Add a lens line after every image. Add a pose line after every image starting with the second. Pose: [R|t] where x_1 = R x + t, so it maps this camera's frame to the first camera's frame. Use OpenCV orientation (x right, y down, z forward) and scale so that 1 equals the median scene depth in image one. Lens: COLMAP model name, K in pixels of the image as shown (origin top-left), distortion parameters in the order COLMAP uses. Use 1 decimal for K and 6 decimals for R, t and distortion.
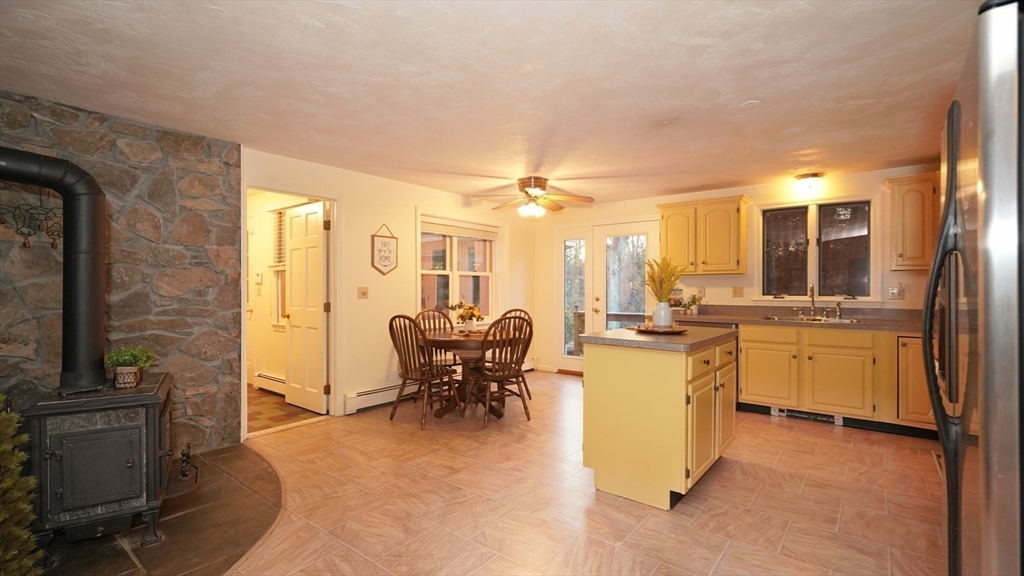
lens RADIAL K [[462.8, 0, 512.0], [0, 462.8, 288.0], [0, 0, 1]] dist [-0.005528, 0.000876]
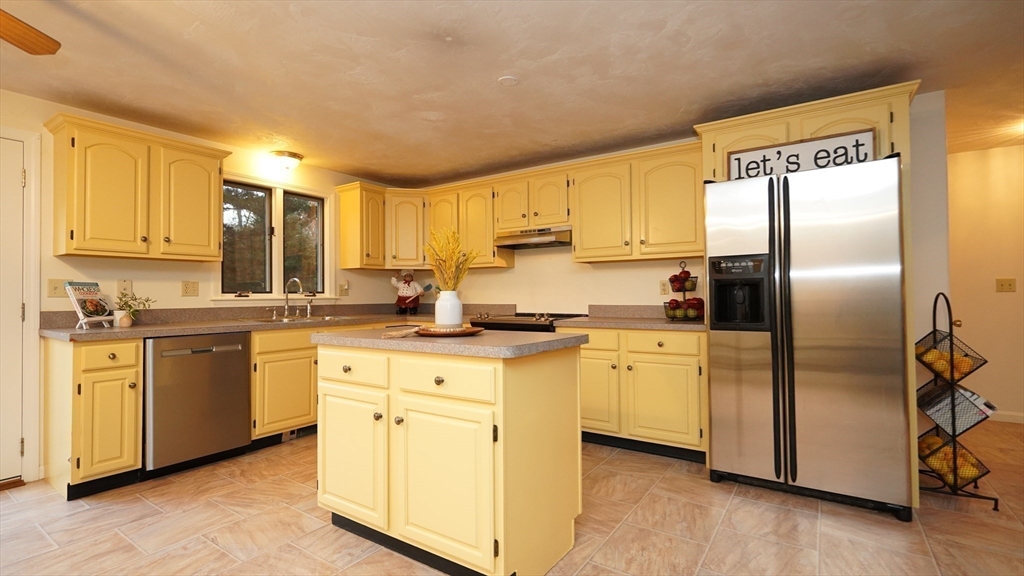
lens RADIAL K [[462.8, 0, 512.0], [0, 462.8, 288.0], [0, 0, 1]] dist [-0.005528, 0.000876]
pose [[-0.076734, 0.016449, 0.996916, -0.253225], [0.009279, 0.999832, -0.015783, 0.025220], [-0.997008, 0.008040, -0.076873, 0.641875]]
